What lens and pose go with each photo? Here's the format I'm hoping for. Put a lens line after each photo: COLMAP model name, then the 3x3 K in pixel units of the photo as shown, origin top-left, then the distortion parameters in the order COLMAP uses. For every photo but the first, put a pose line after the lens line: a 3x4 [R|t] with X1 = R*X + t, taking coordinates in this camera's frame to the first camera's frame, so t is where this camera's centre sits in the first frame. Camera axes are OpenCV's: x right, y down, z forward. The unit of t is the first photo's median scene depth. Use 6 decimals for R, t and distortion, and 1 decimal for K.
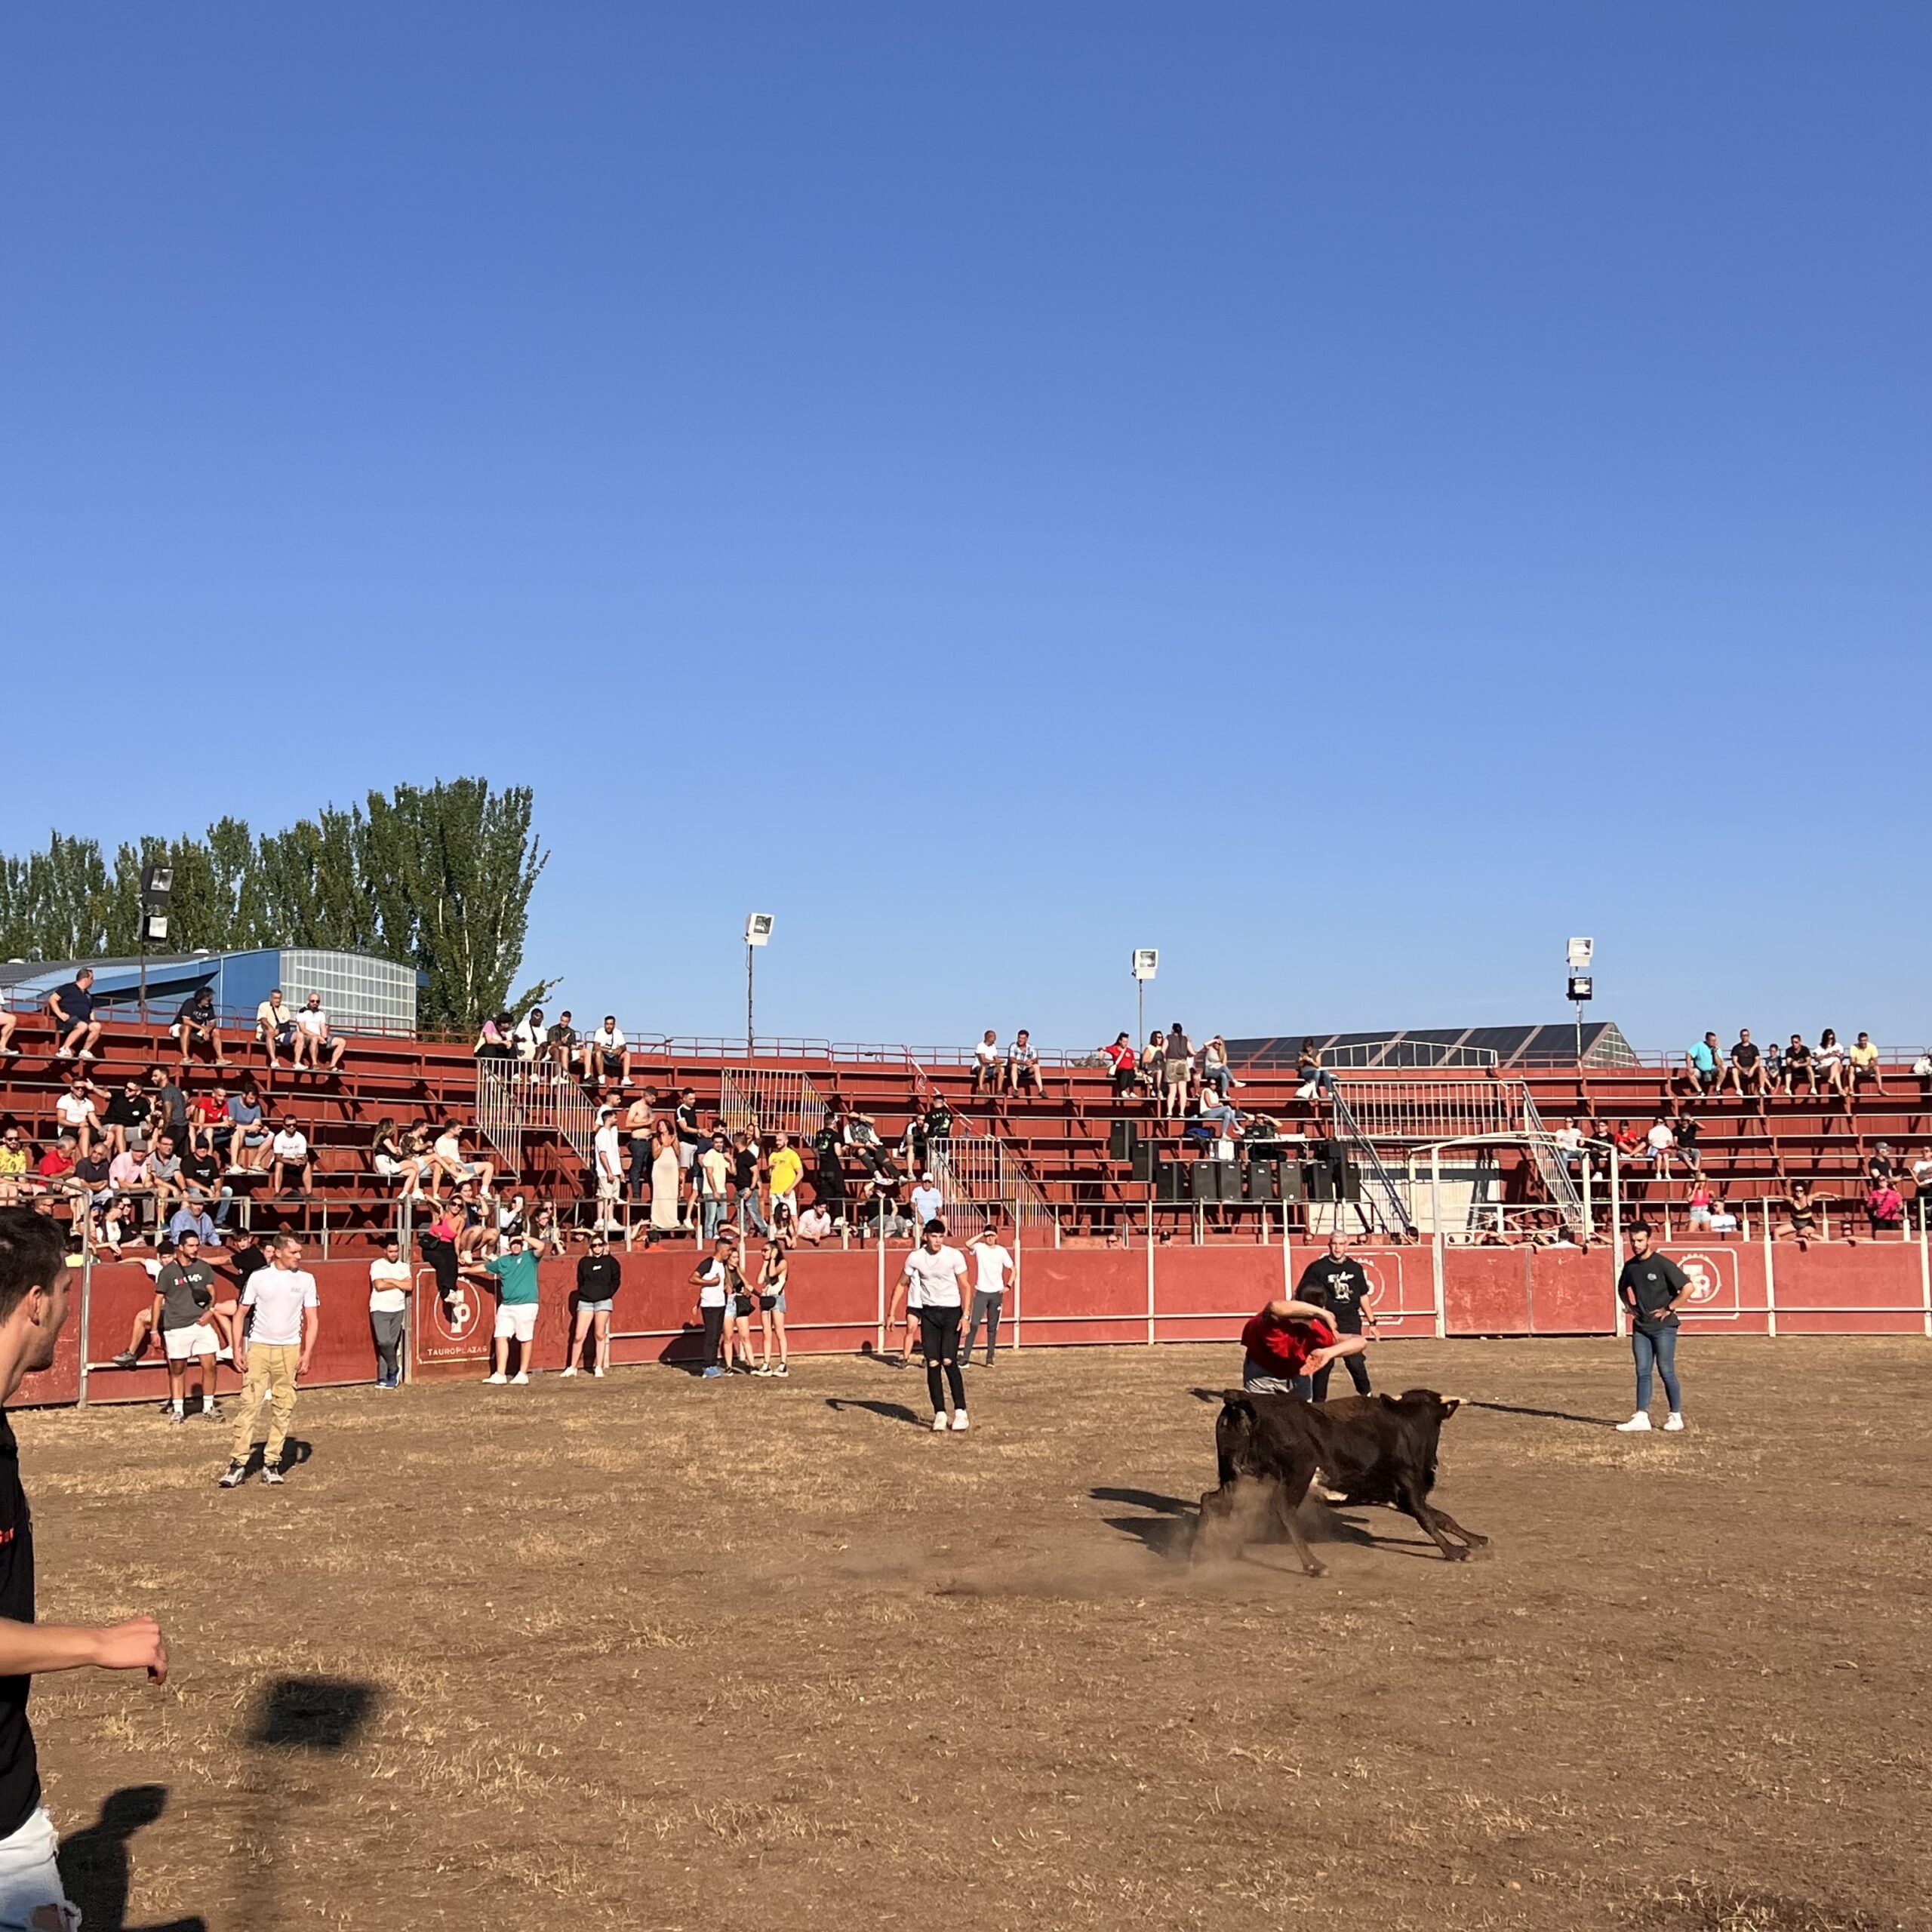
lens RADIAL K [[2697.4, 0, 952.9], [0, 2697.4, 950.7], [0, 0, 1]] dist [0.119929, 0.000000]
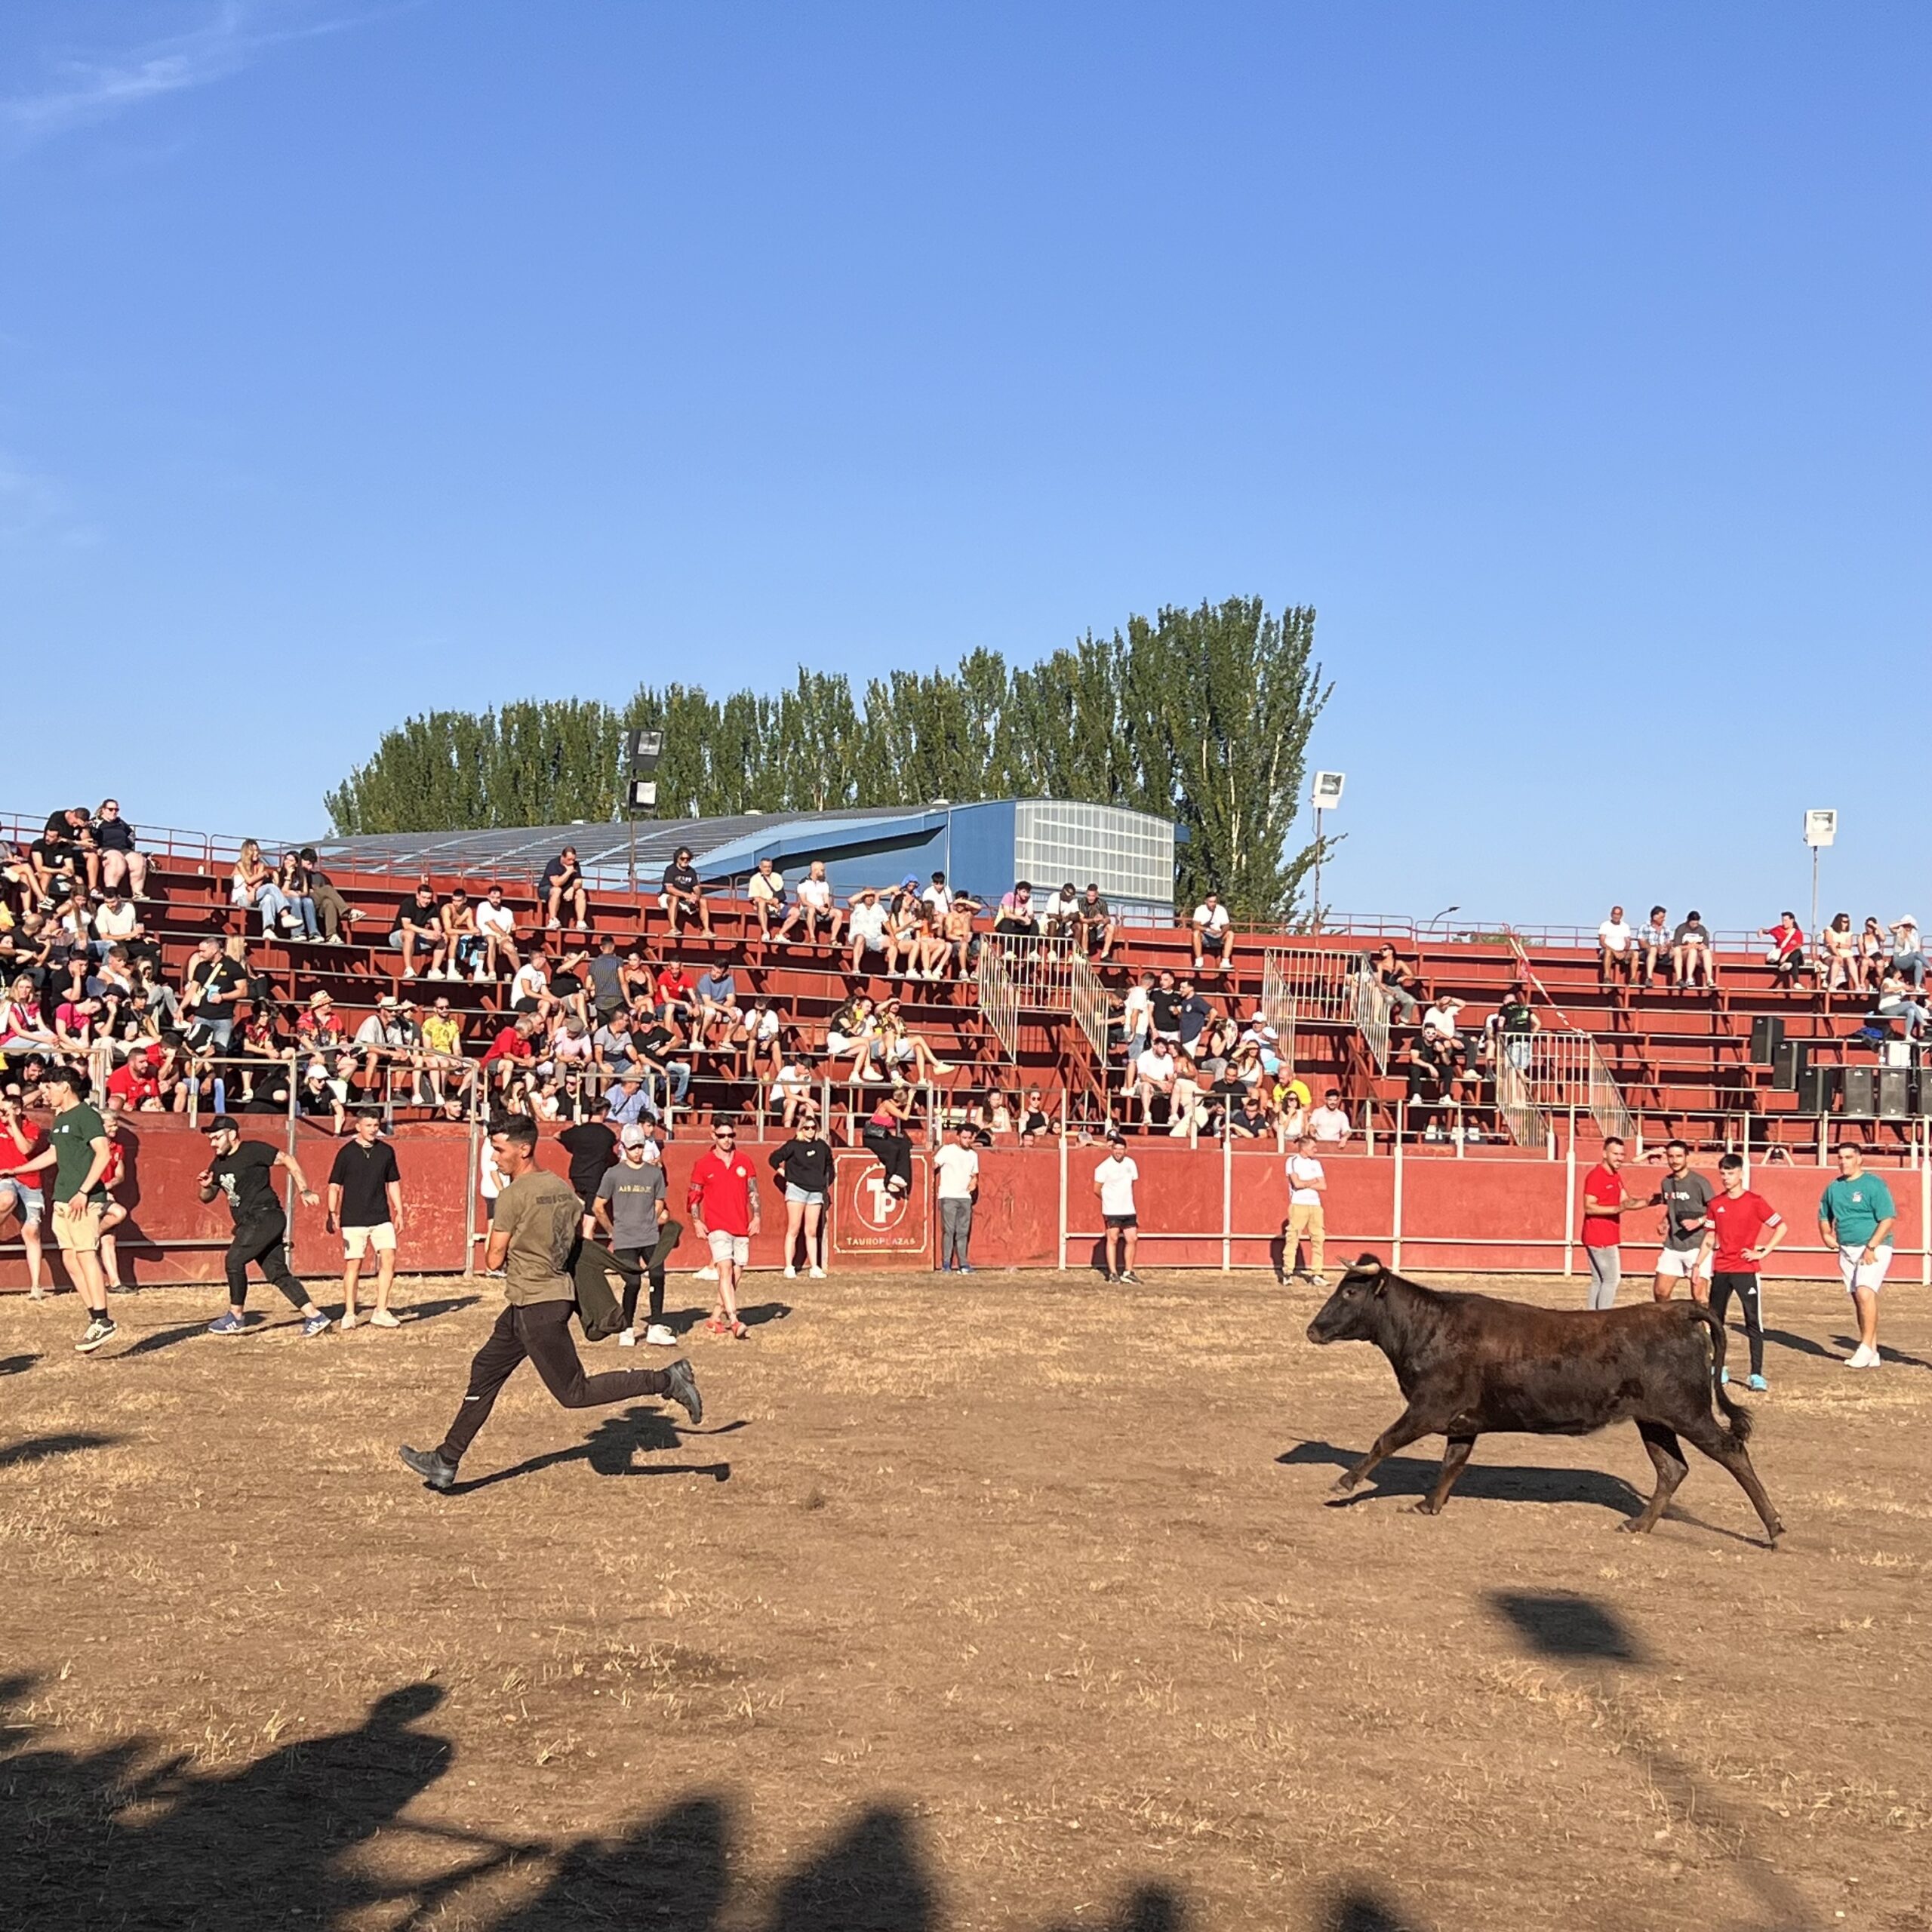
lens RADIAL K [[3350.1, 0, 975.8], [0, 3350.1, 983.5], [0, 0, 1]] dist [0.134387, 0.000000]
pose [[0.950367, 0.016857, -0.310674, 0.153001], [0.001166, 0.998331, 0.057735, -0.007831], [0.311129, -0.055231, 0.948761, -0.071019]]
